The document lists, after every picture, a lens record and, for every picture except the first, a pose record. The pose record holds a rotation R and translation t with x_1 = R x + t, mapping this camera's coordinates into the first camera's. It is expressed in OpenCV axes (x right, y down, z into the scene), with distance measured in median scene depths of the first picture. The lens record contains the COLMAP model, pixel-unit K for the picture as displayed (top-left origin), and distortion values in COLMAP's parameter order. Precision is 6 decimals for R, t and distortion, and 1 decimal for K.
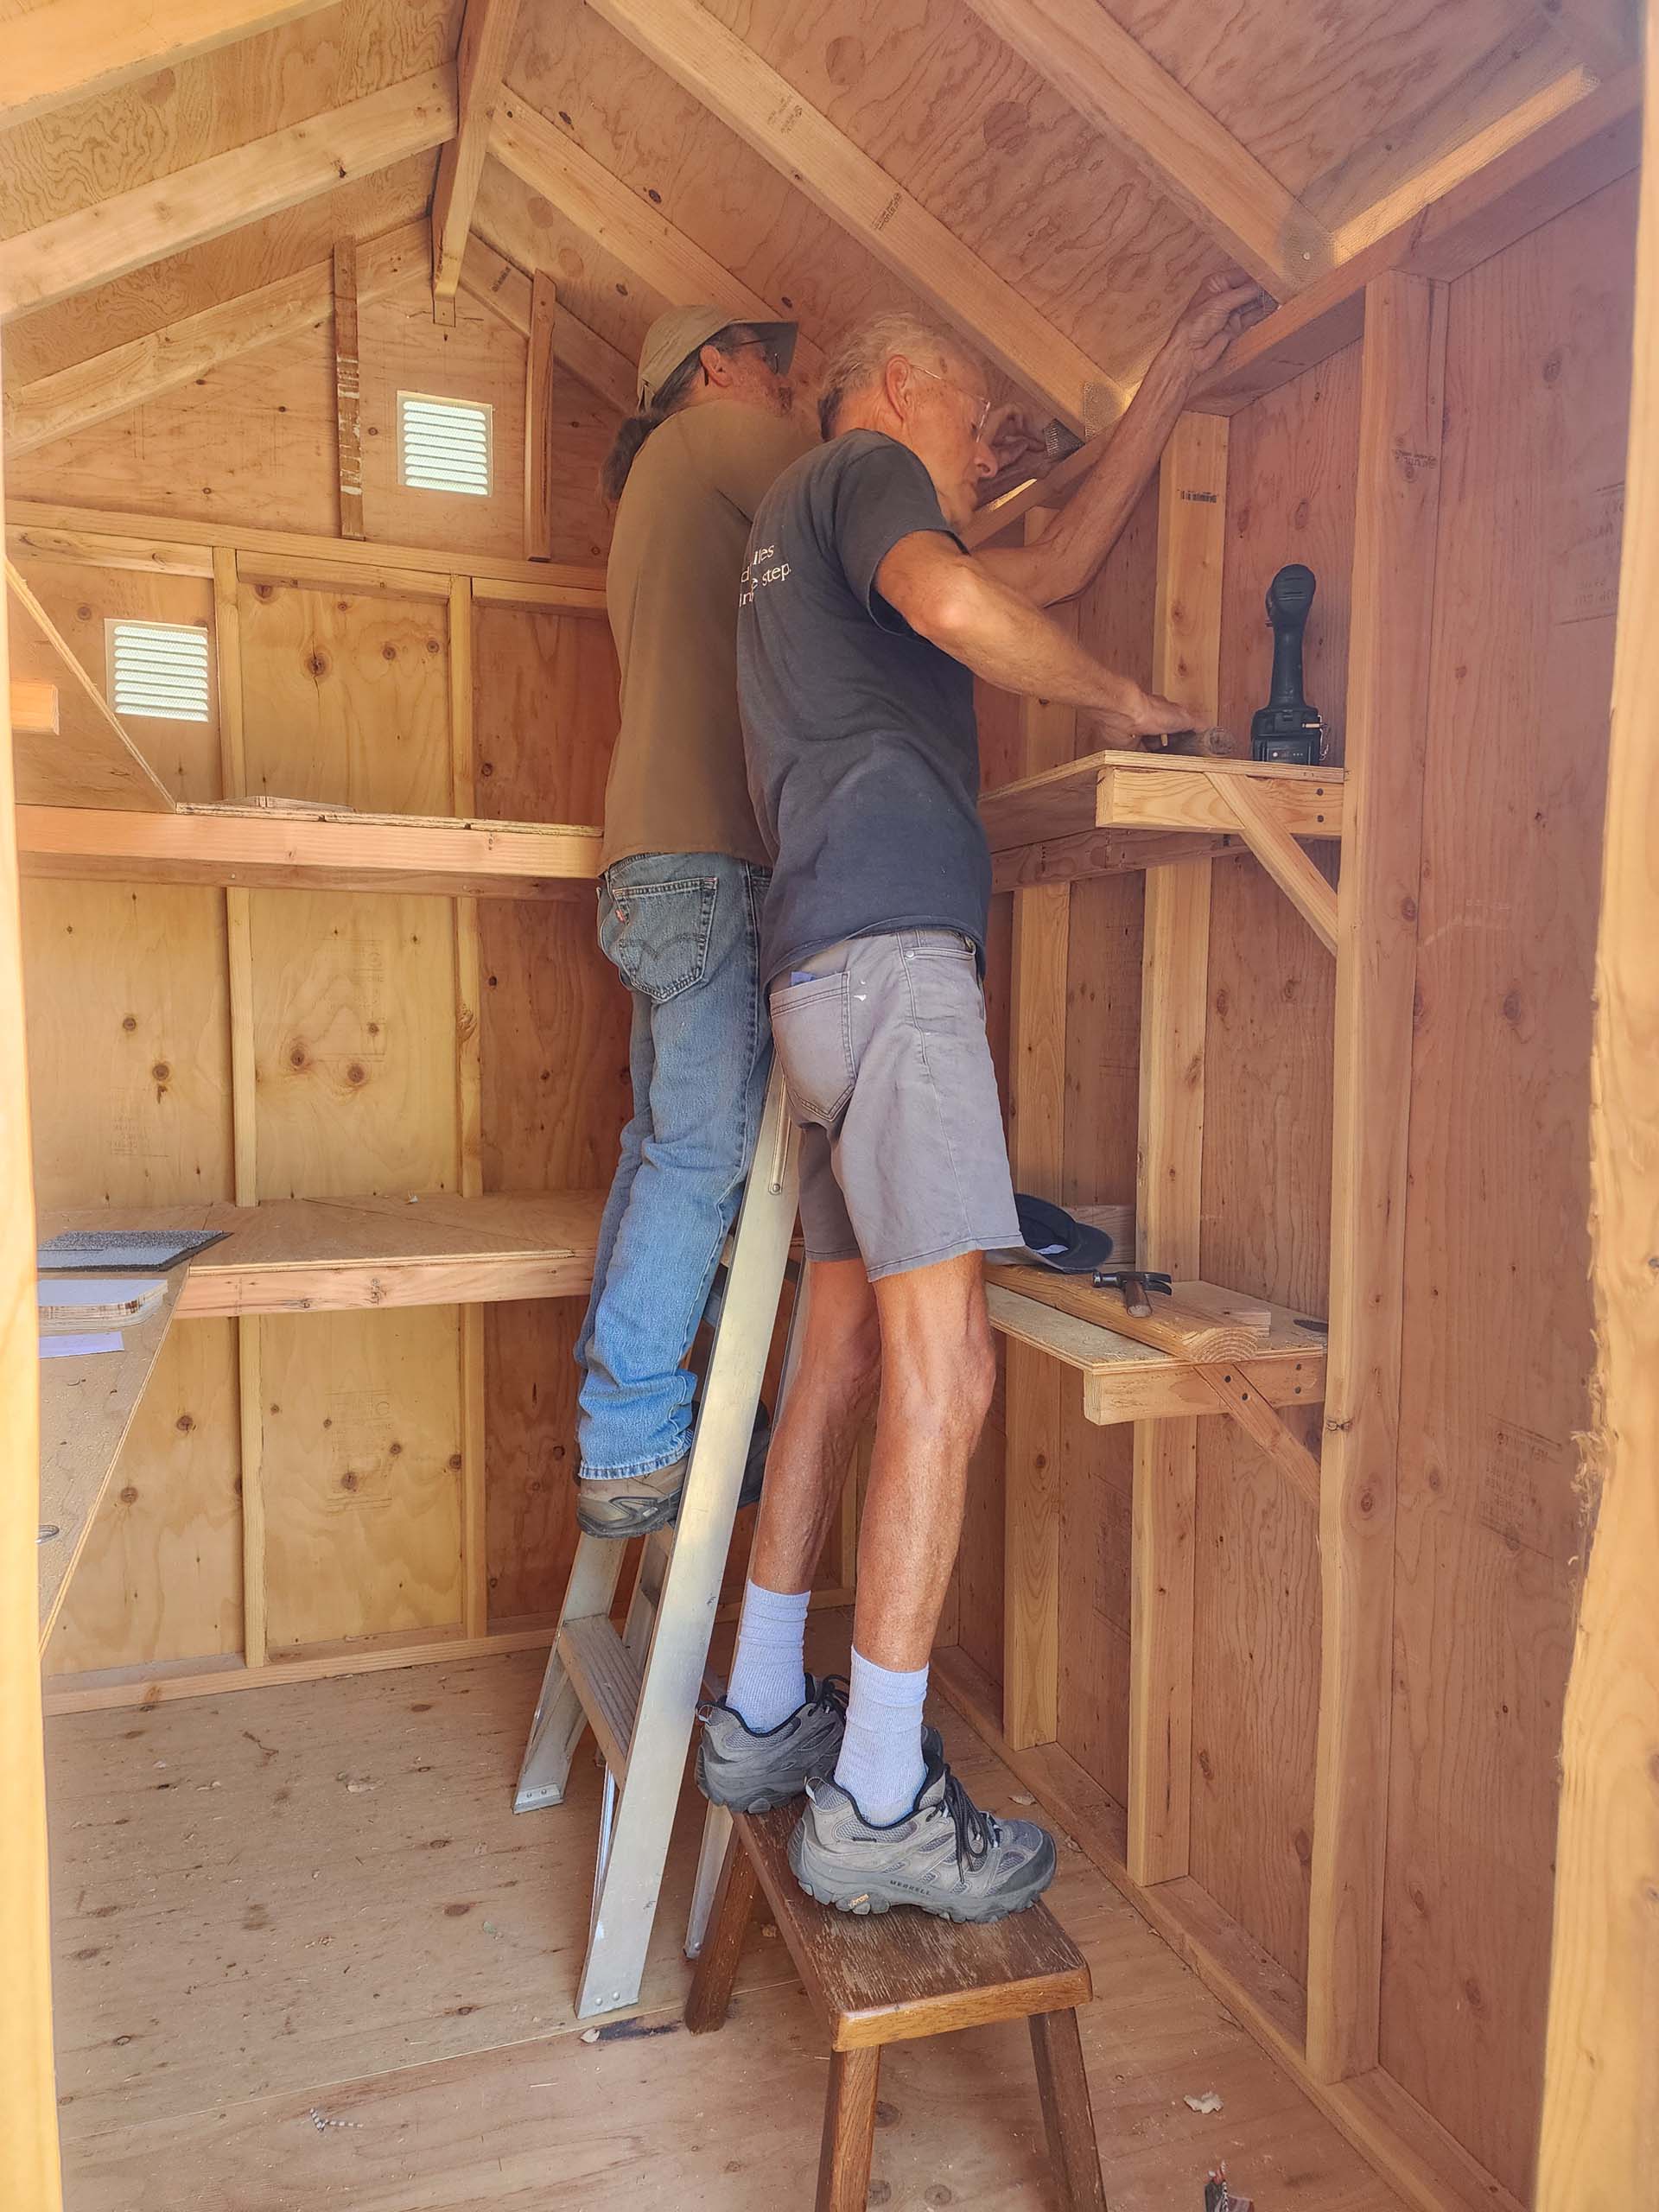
lens RADIAL K [[1475.2, 0, 832.5], [0, 1475.2, 1103.3], [0, 0, 1]] dist [0.085736, -0.066720]
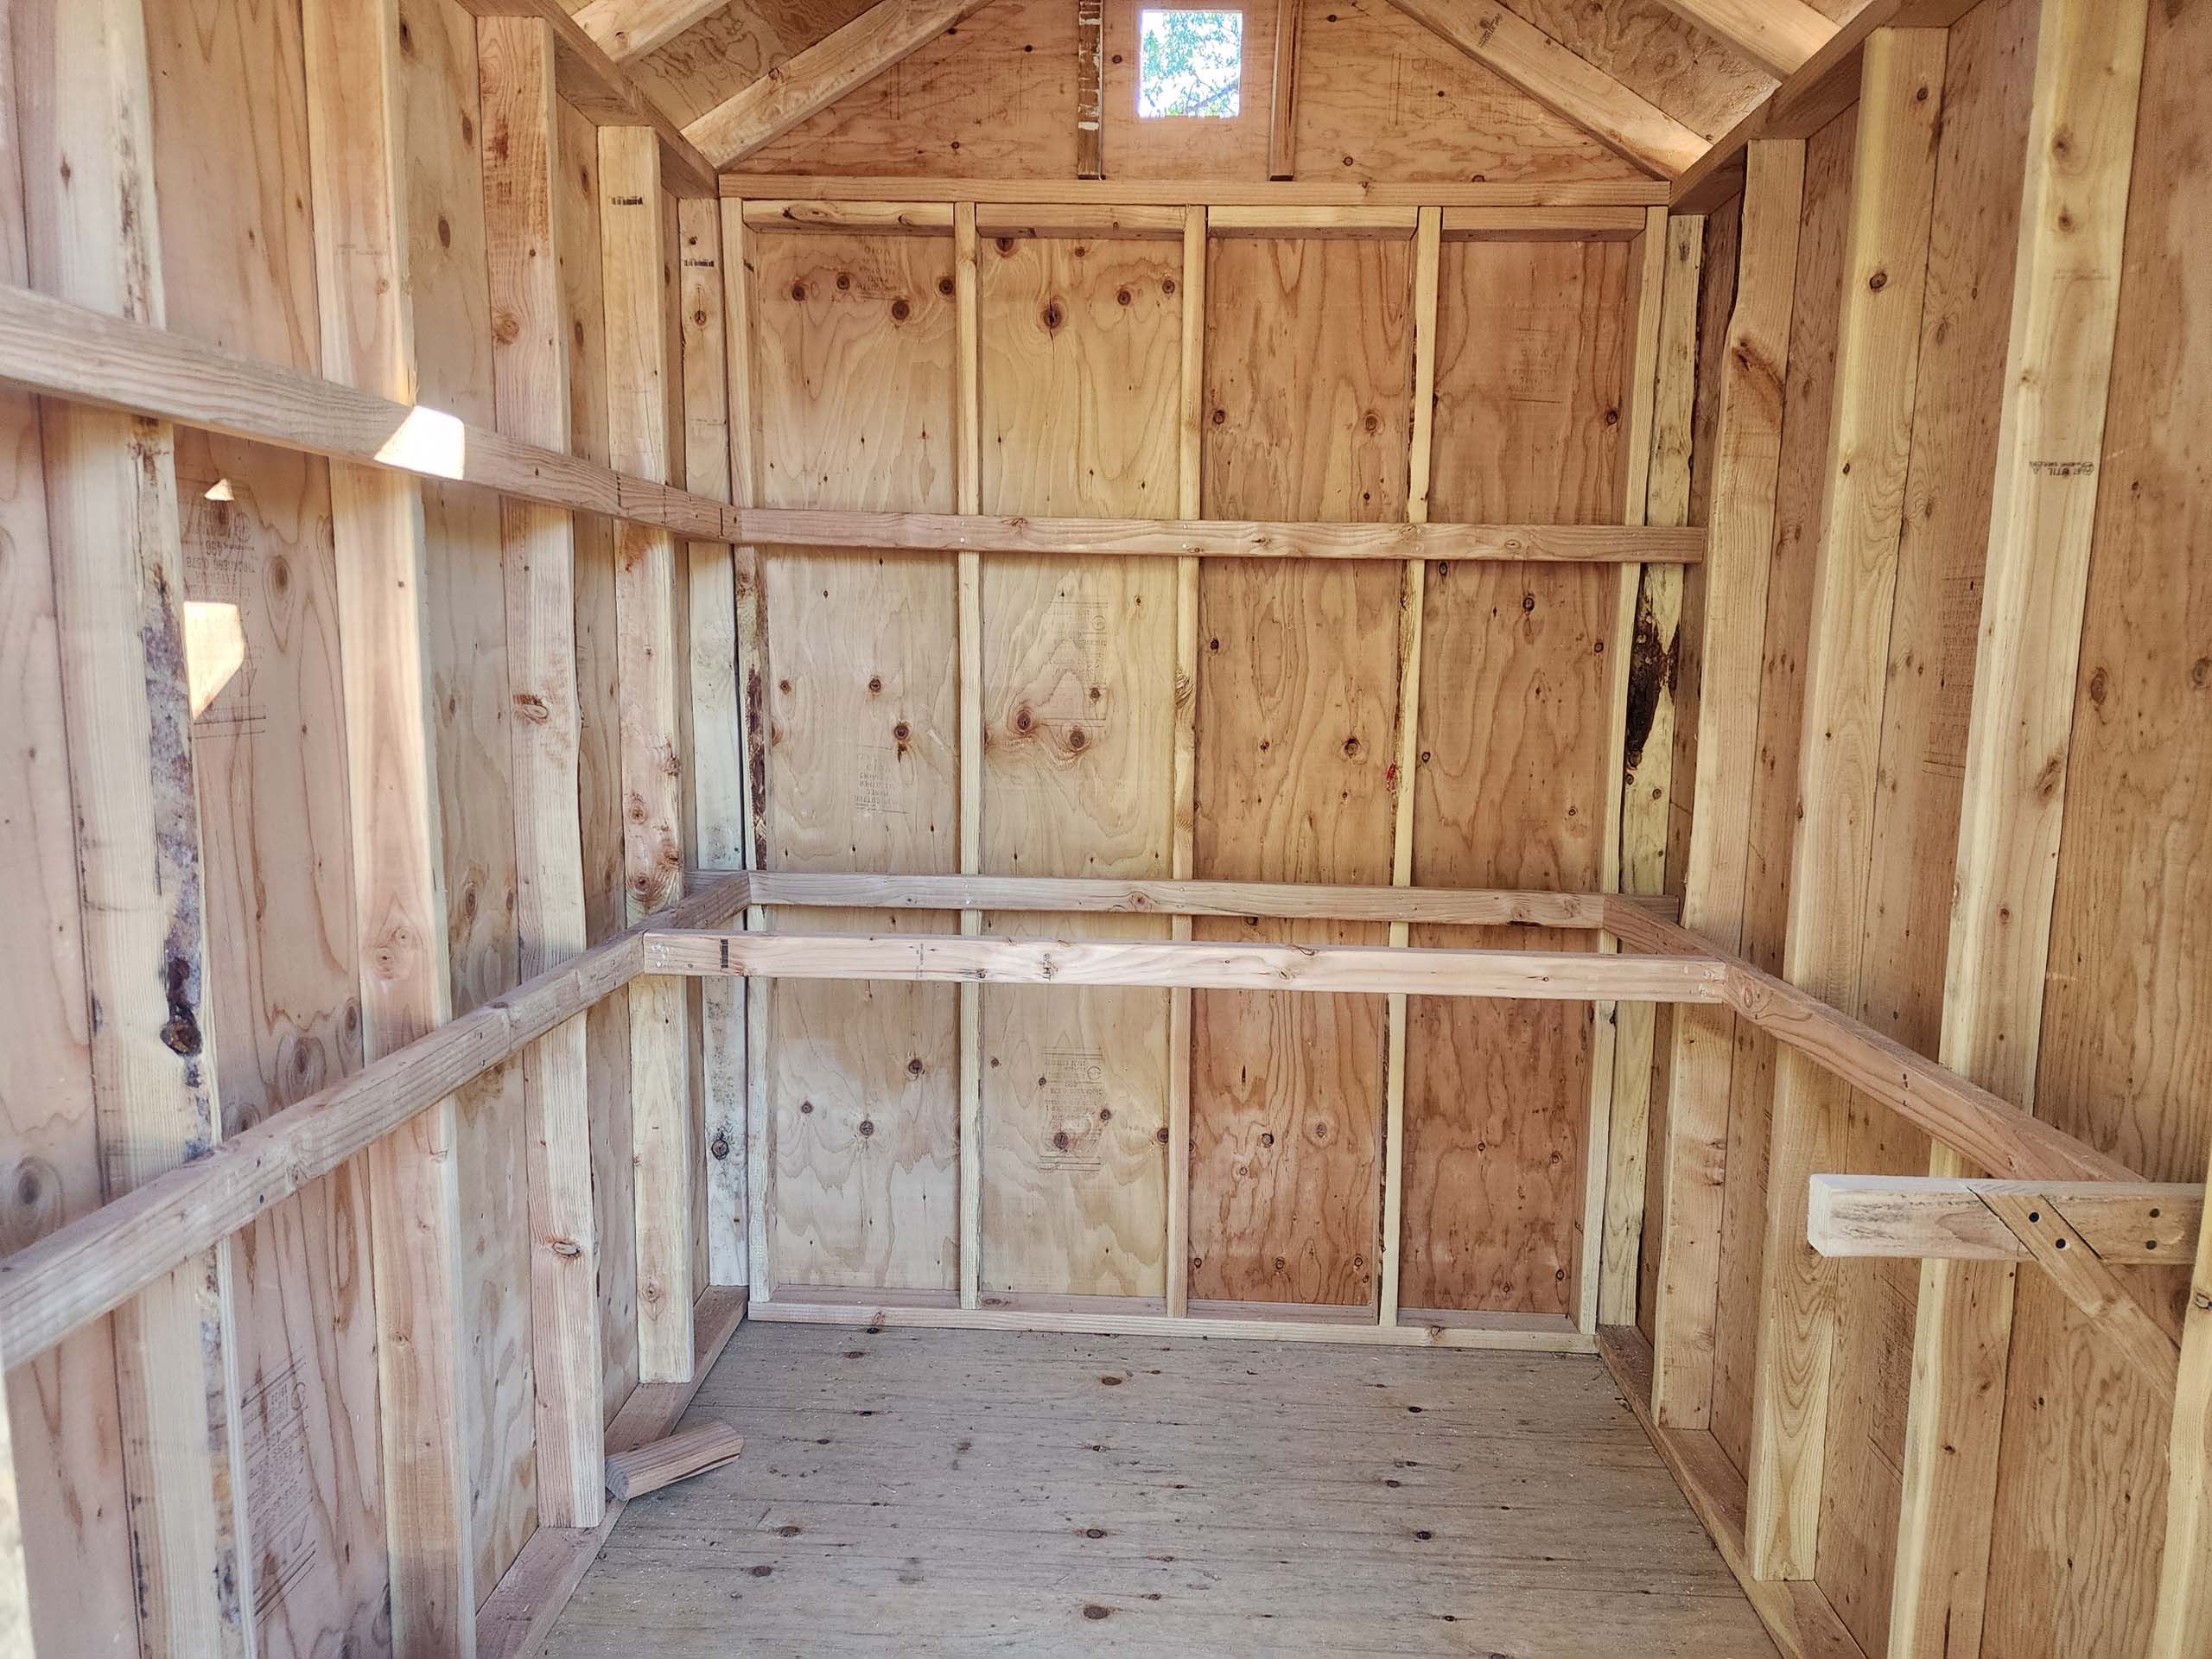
lens RADIAL K [[1475.2, 0, 1112.3], [0, 1475.2, 836.7], [0, 0, 1]] dist [0.085736, -0.066720]
pose [[0.931287, 0.055447, -0.360042, 0.062441], [-0.035288, 0.997432, 0.062330, -0.017506], [0.362573, -0.045342, 0.930852, 0.098886]]
